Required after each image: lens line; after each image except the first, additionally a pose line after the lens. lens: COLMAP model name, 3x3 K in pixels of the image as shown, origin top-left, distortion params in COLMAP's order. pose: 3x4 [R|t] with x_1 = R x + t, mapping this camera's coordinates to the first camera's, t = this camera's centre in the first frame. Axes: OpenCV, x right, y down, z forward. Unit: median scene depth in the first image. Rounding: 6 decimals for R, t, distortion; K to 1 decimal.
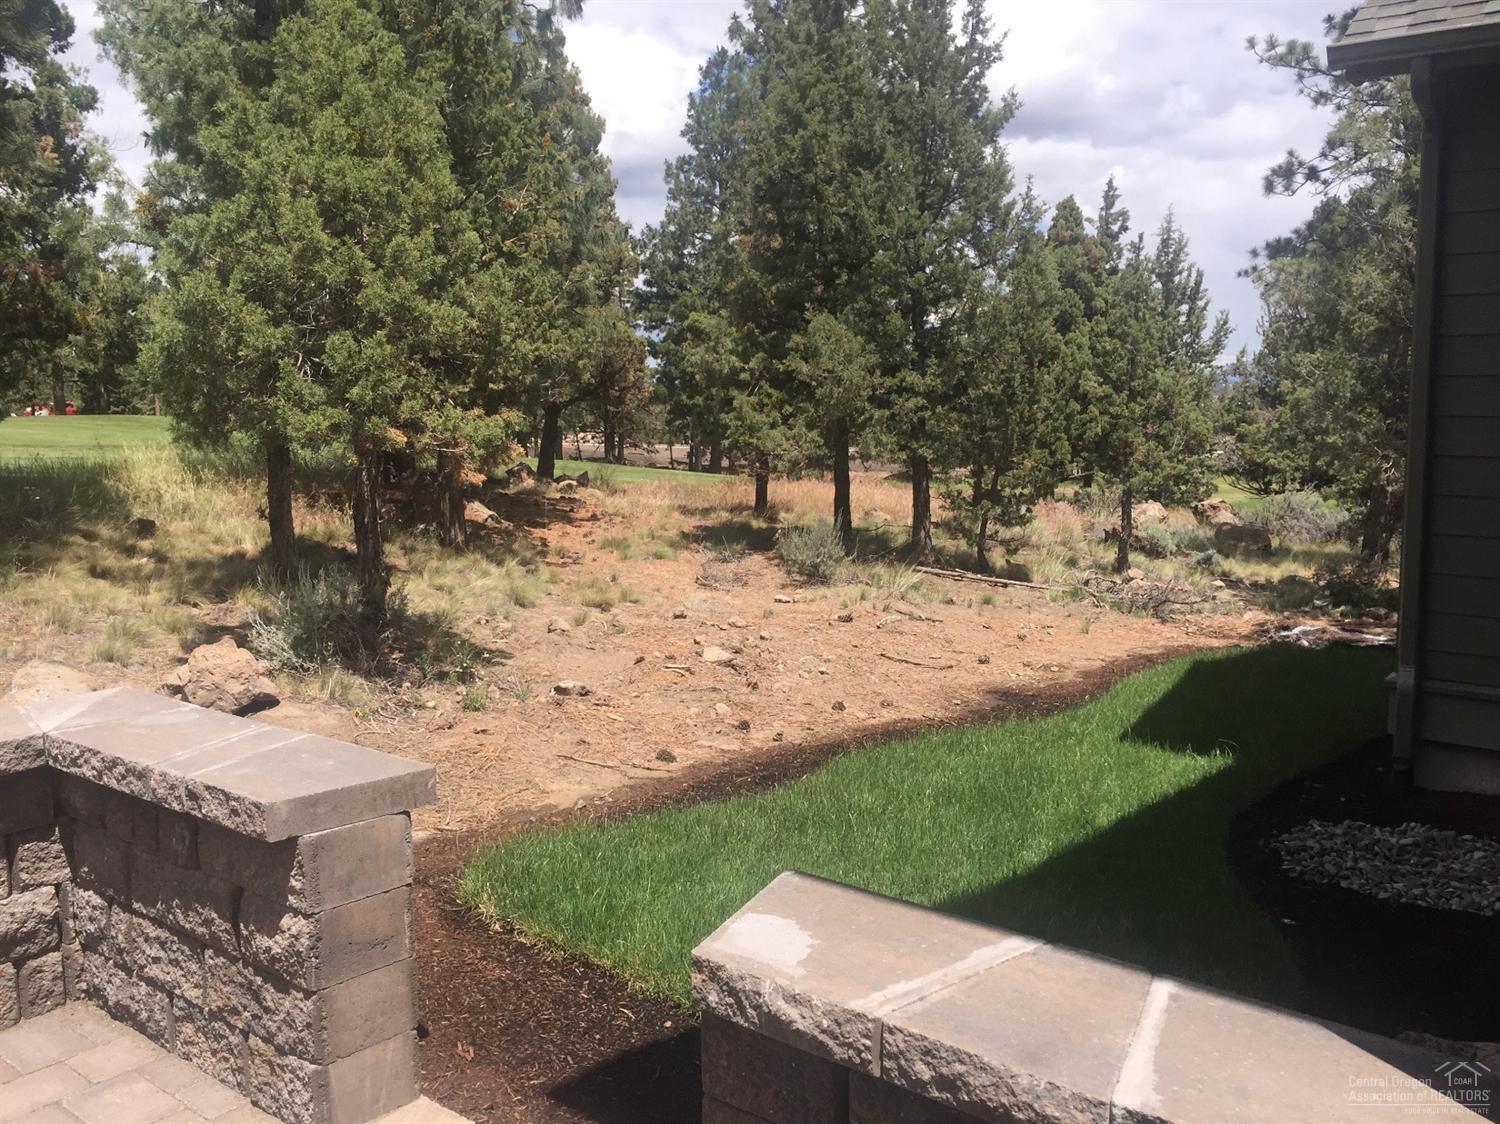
lens RADIAL K [[1273.5, 0, 756.5], [0, 1273.5, 538.8], [0, 0, 1]] dist [0.056703, -0.073781]
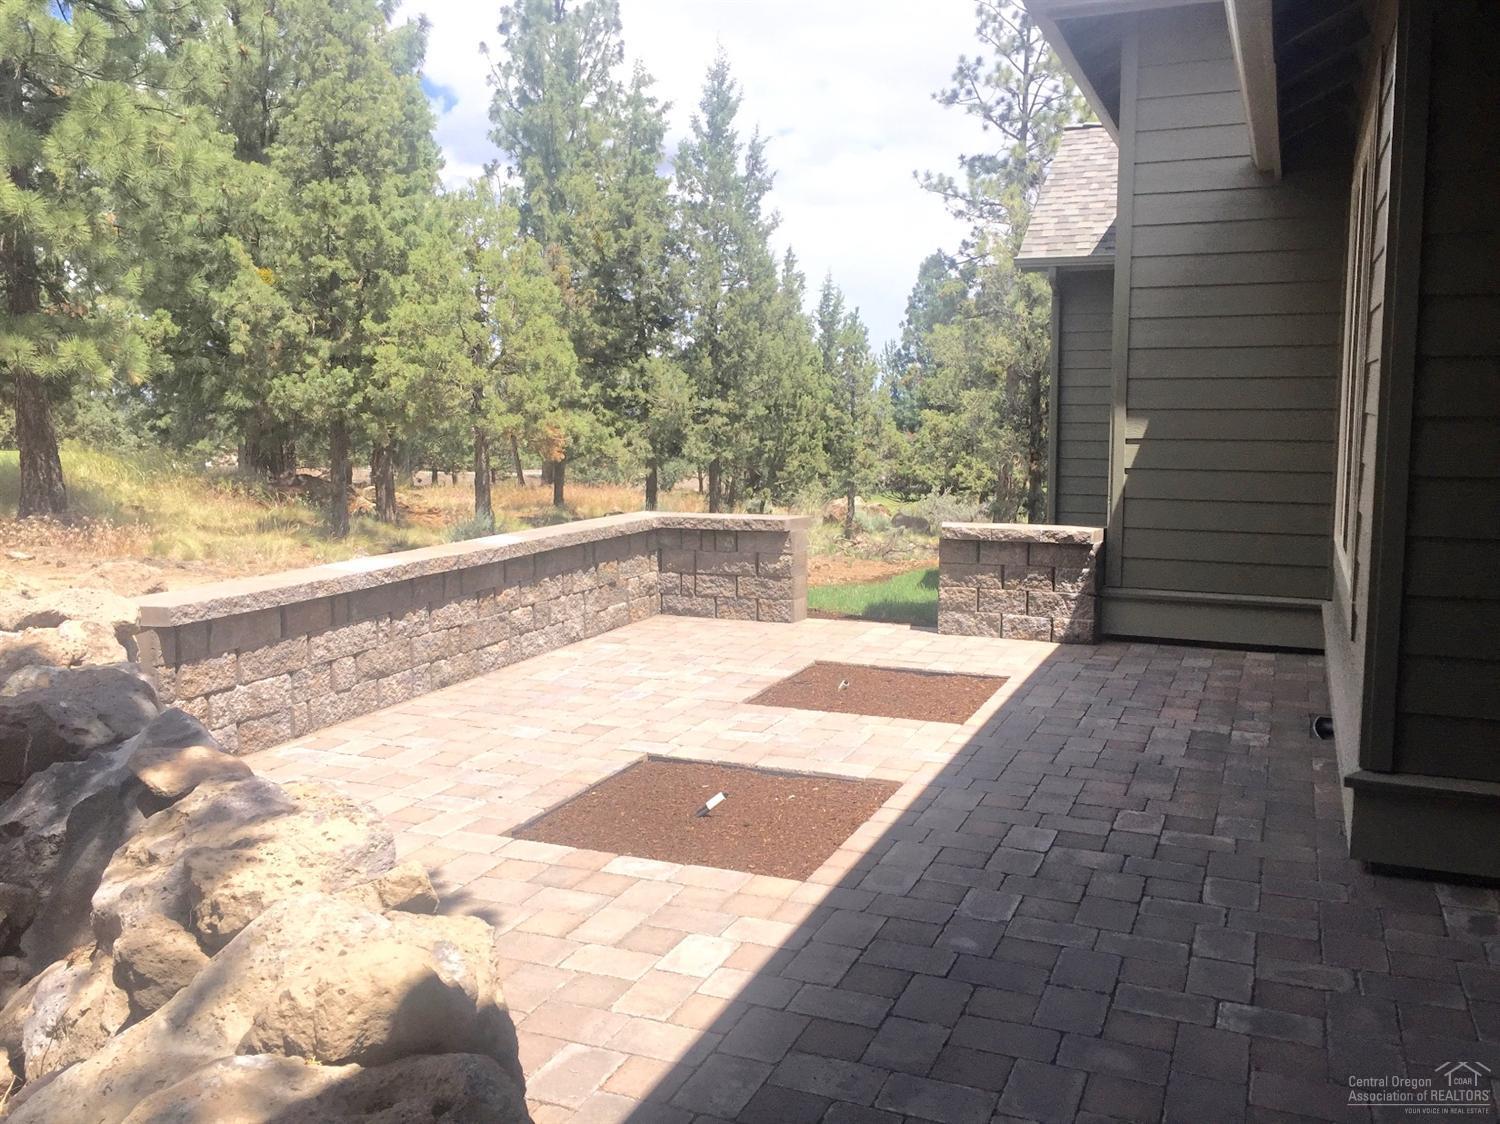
lens RADIAL K [[1273.1, 0, 761.8], [0, 1273.1, 527.6], [0, 0, 1]] dist [0.055702, -0.005961]
pose [[0.958715, -0.013331, 0.284055, -0.224000], [0.021678, 0.999420, -0.026259, 0.049669], [-0.283540, 0.031332, 0.958448, -0.362309]]
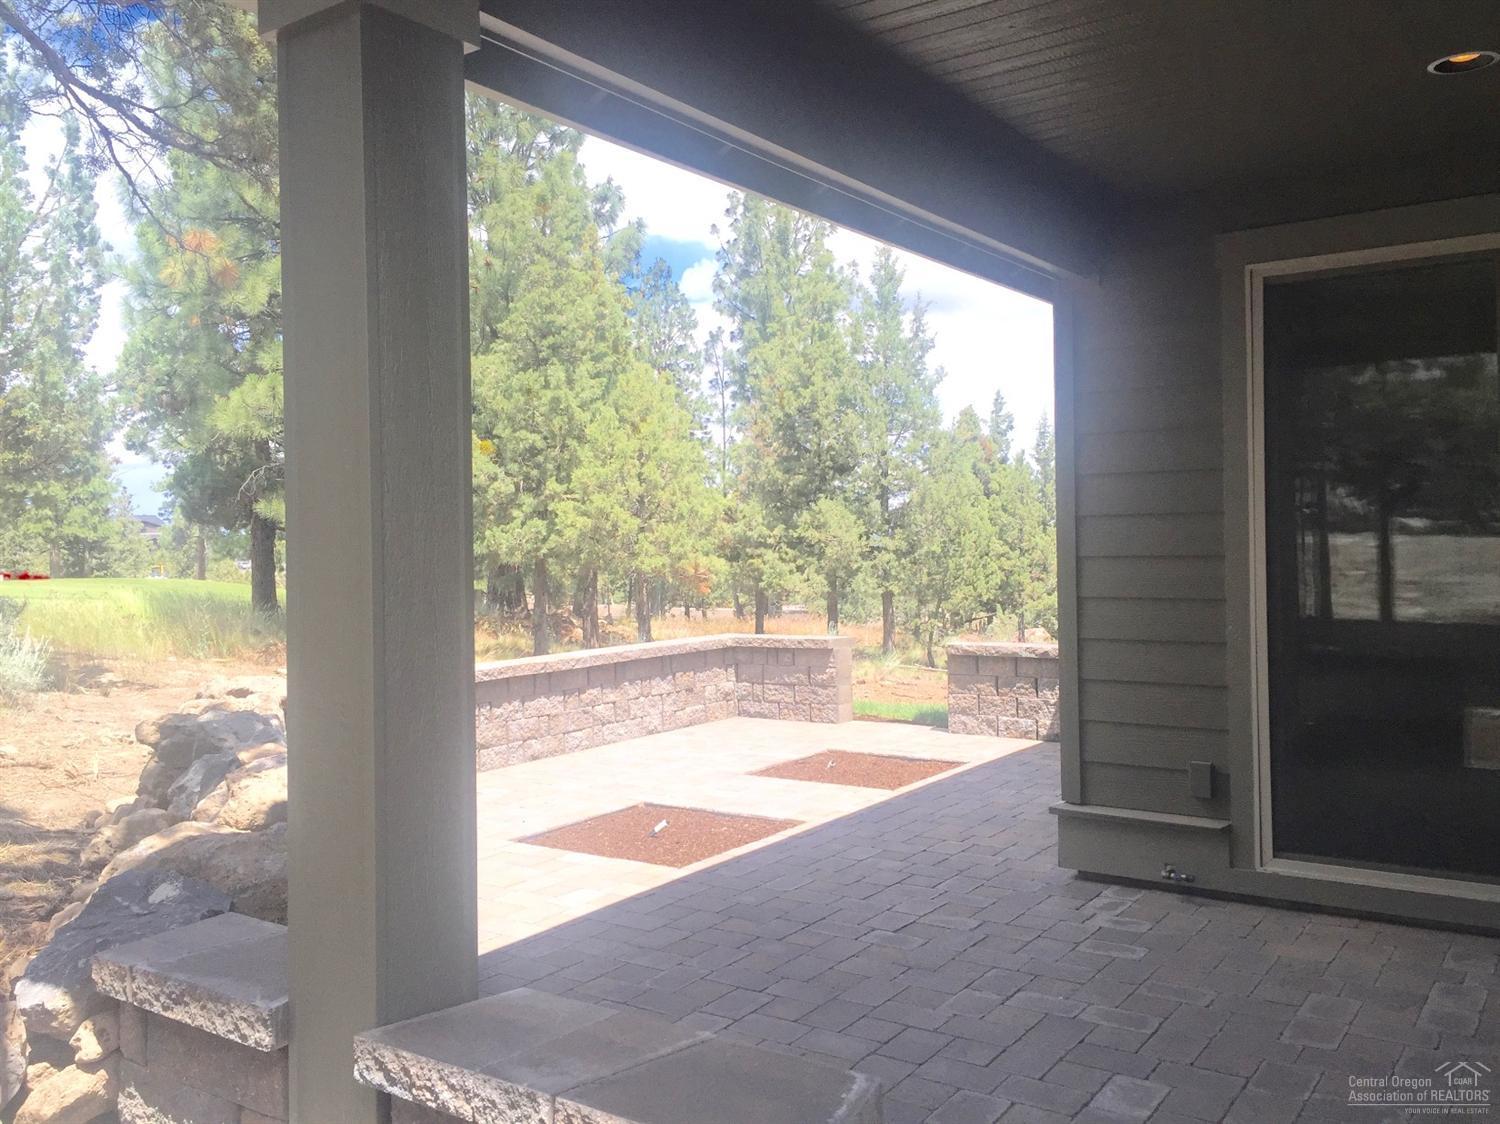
lens RADIAL K [[1273.5, 0, 756.5], [0, 1273.5, 538.8], [0, 0, 1]] dist [0.056703, -0.073781]
pose [[0.996848, -0.002793, 0.079280, -0.151339], [0.012864, 0.991843, -0.126812, 0.064518], [-0.078279, 0.127432, 0.988753, -0.511927]]
